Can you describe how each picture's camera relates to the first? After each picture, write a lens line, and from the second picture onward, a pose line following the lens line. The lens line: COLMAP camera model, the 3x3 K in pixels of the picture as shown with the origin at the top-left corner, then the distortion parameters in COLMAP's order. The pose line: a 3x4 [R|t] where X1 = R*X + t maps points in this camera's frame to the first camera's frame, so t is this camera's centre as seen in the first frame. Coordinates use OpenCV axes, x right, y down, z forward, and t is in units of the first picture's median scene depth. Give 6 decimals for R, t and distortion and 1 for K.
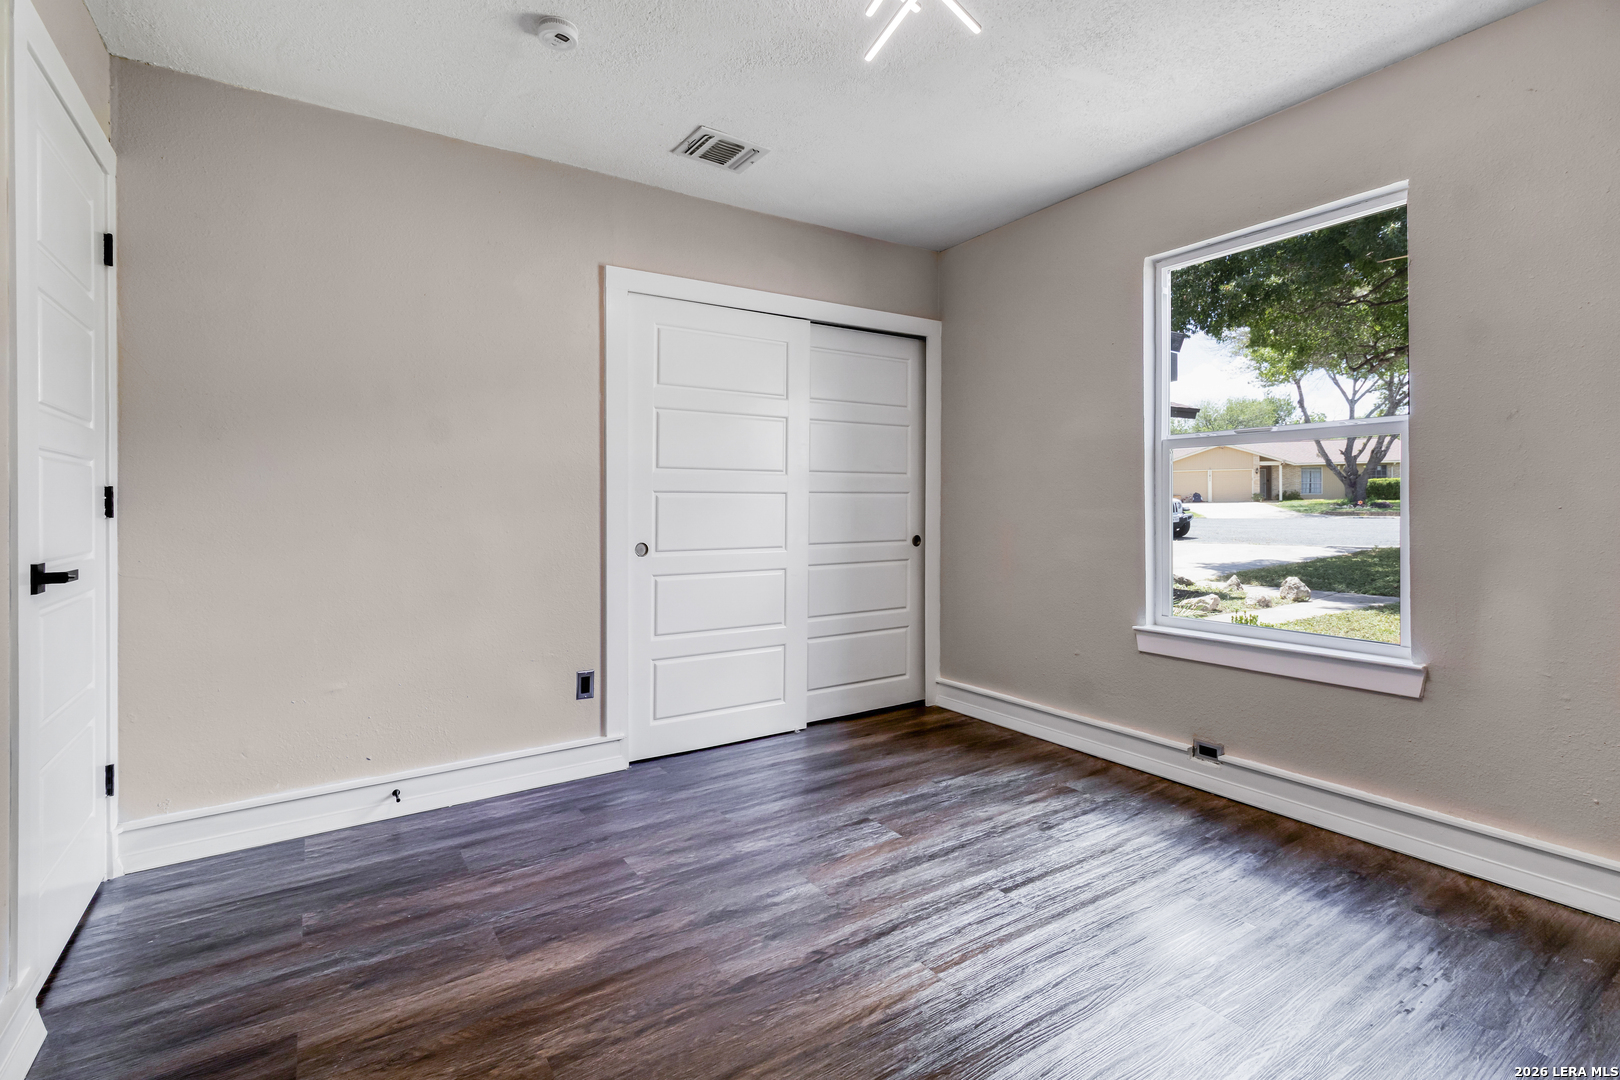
lens RADIAL K [[754.9, 0, 804.5], [0, 754.9, 500.1], [0, 0, 1]] dist [0.005435, 0.000632]
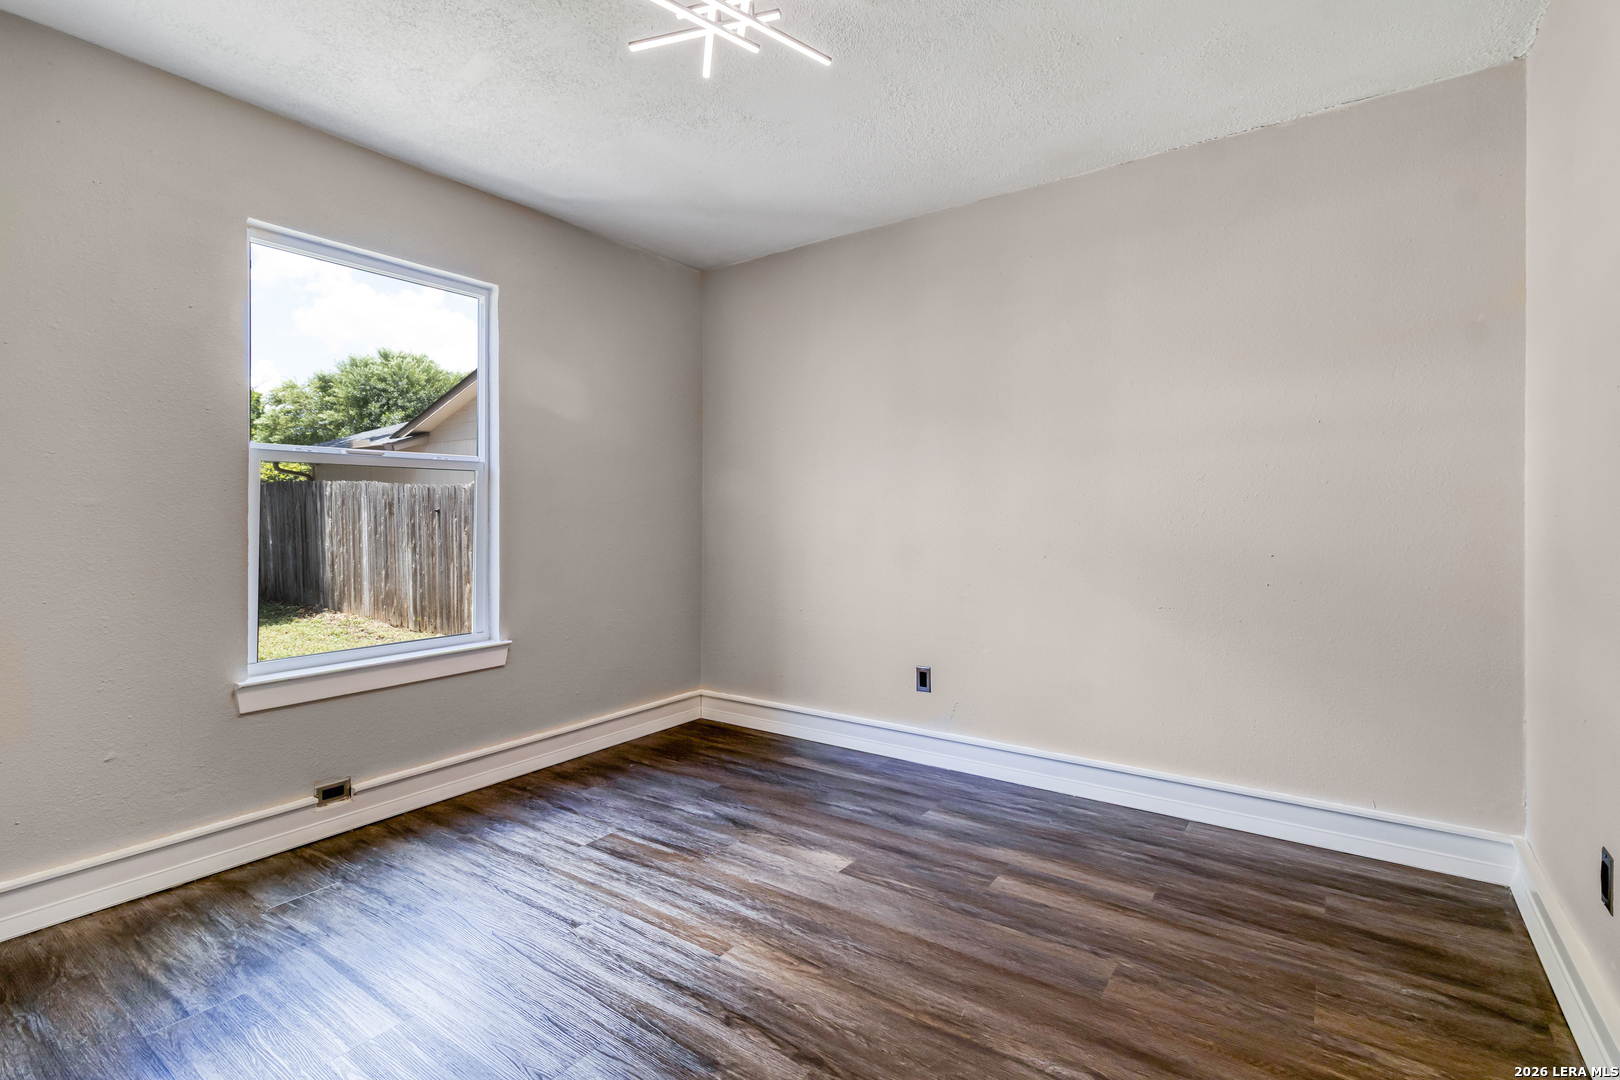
lens RADIAL K [[754.9, 0, 808.9], [0, 754.9, 534.2], [0, 0, 1]] dist [0.005435, 0.000632]
pose [[-0.370236, -0.008746, 0.928896, -0.601735], [0.004527, 0.999927, 0.011220, 0.007723], [-0.928927, 0.008359, -0.370170, 0.881969]]
